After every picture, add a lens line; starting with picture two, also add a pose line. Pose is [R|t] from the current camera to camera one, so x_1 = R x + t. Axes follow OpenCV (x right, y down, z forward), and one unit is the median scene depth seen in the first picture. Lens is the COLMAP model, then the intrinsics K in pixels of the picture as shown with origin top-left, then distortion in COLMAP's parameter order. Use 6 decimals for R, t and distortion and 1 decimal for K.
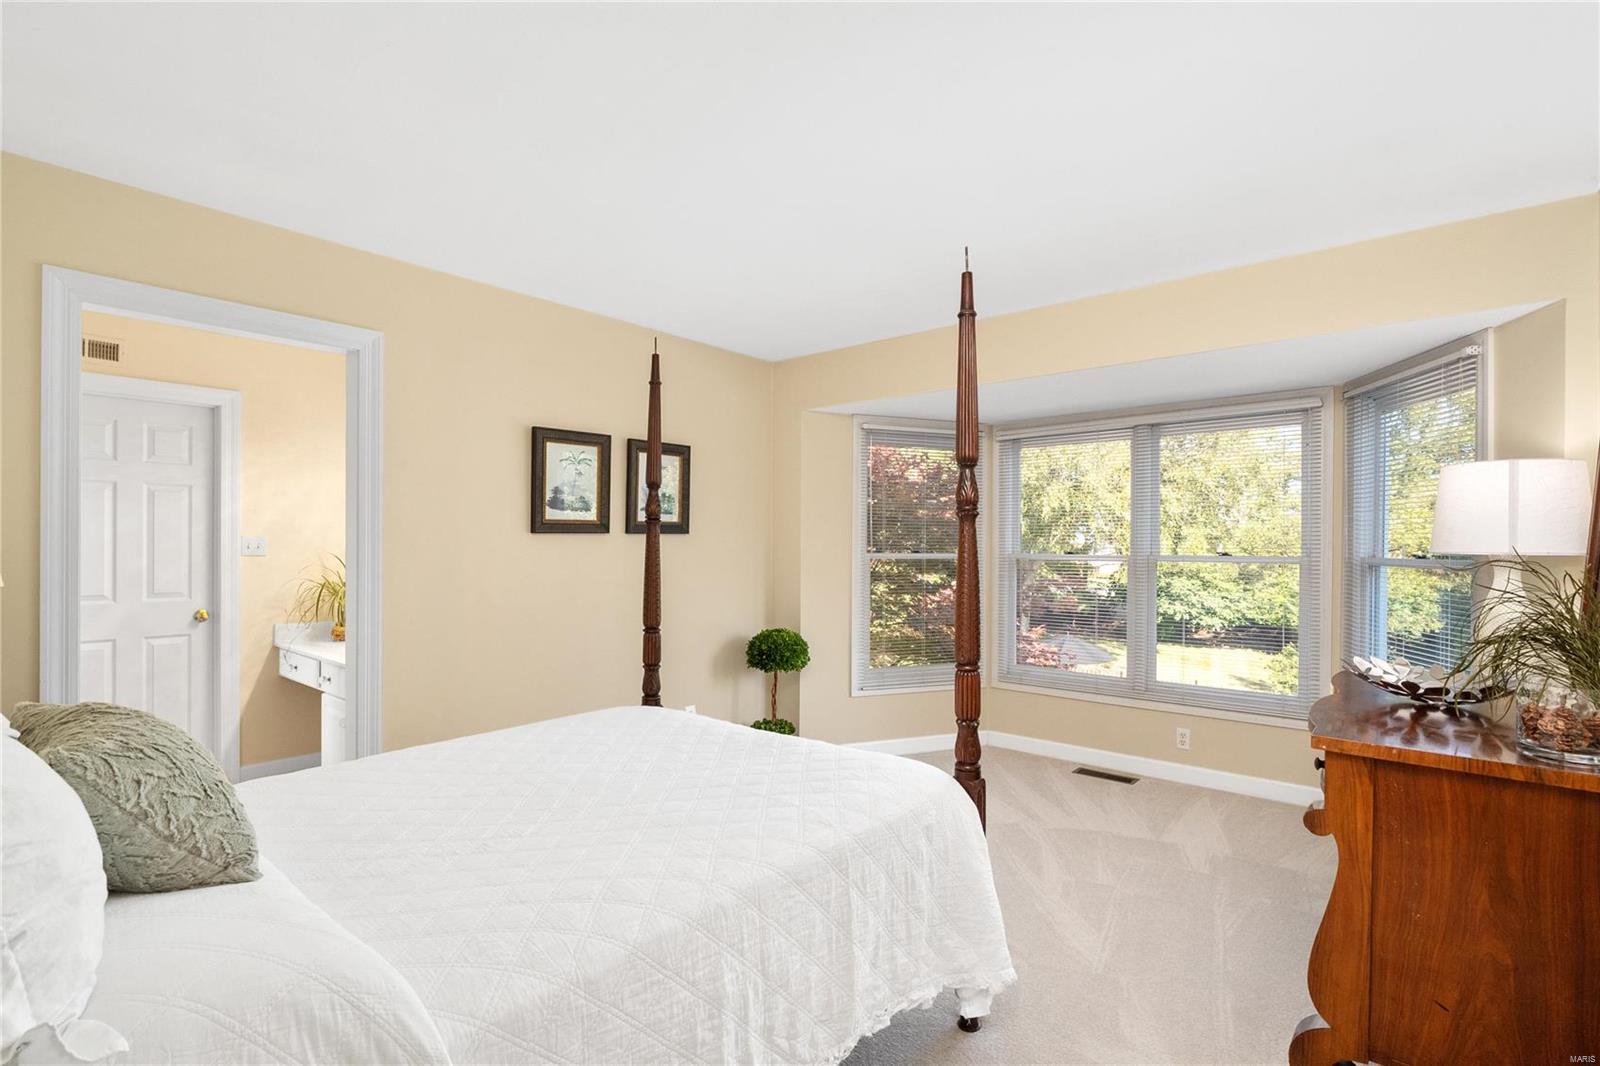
lens RADIAL K [[750.6, 0, 794.4], [0, 750.6, 541.2], [0, 0, 1]] dist [-0.001450, -0.000240]
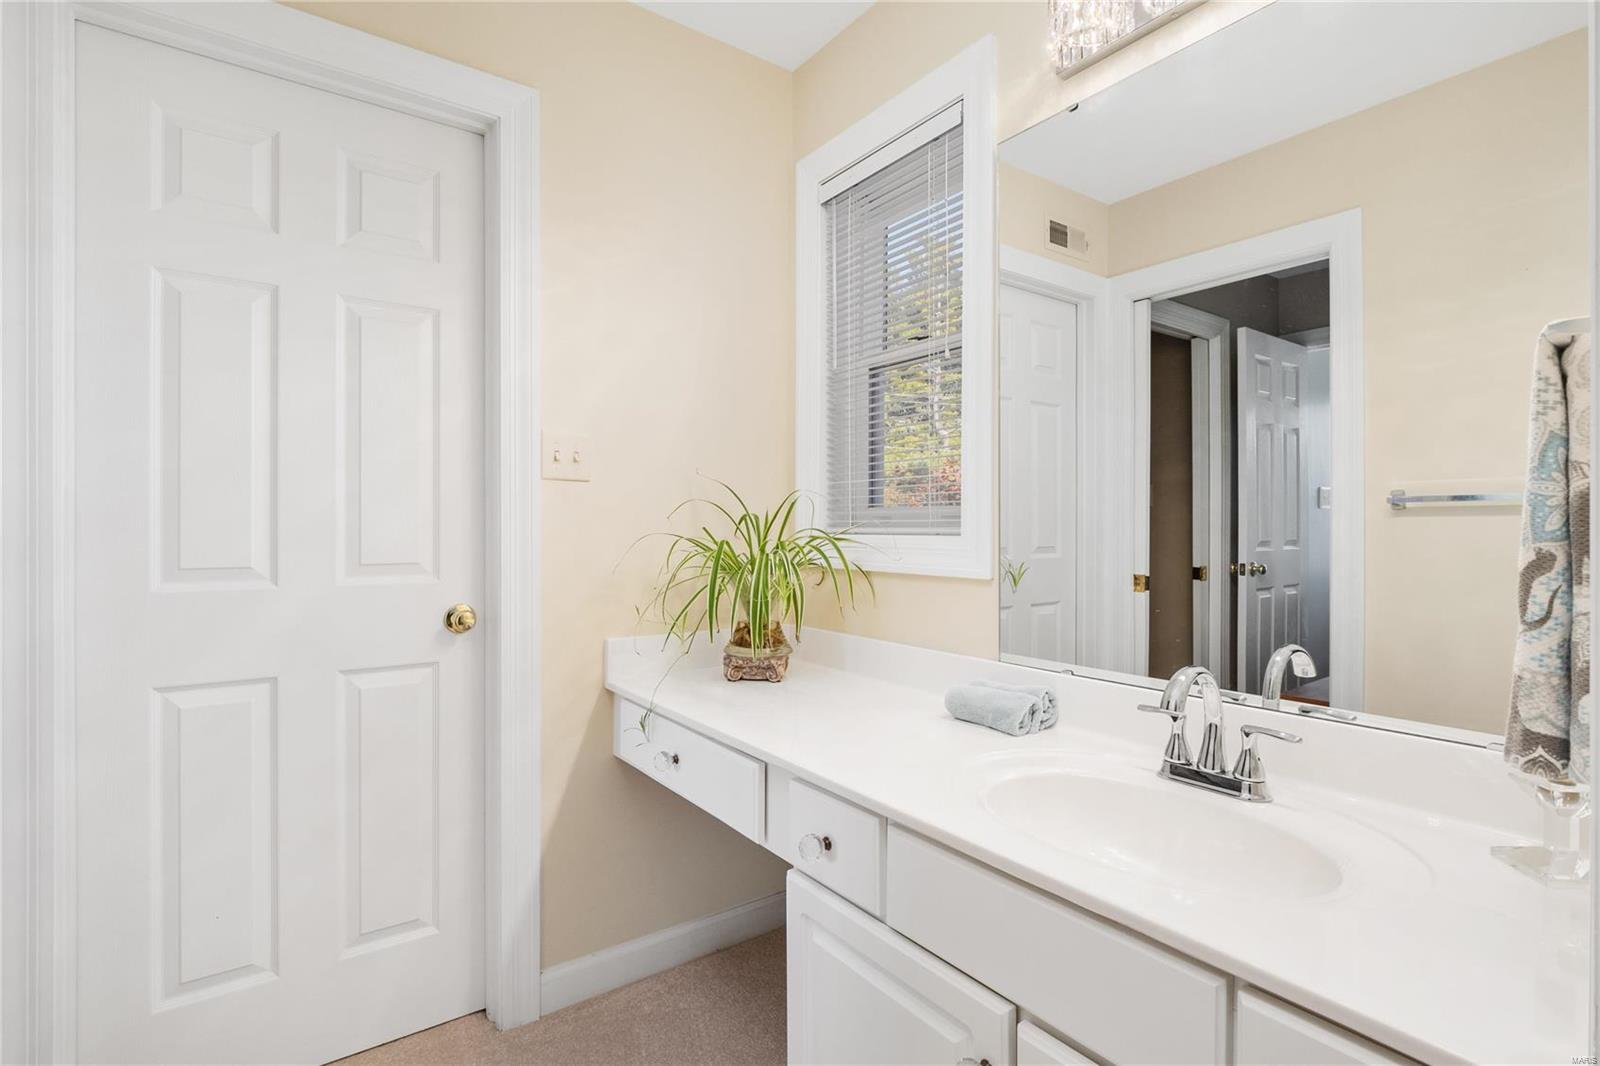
lens RADIAL K [[750.6, 0, 802.7], [0, 750.6, 526.6], [0, 0, 1]] dist [-0.001450, -0.000240]
pose [[0.975923, -0.004309, -0.218074, -0.517696], [0.004543, 0.999990, 0.000571, 0.048896], [0.218069, -0.001548, 0.975932, 0.638121]]
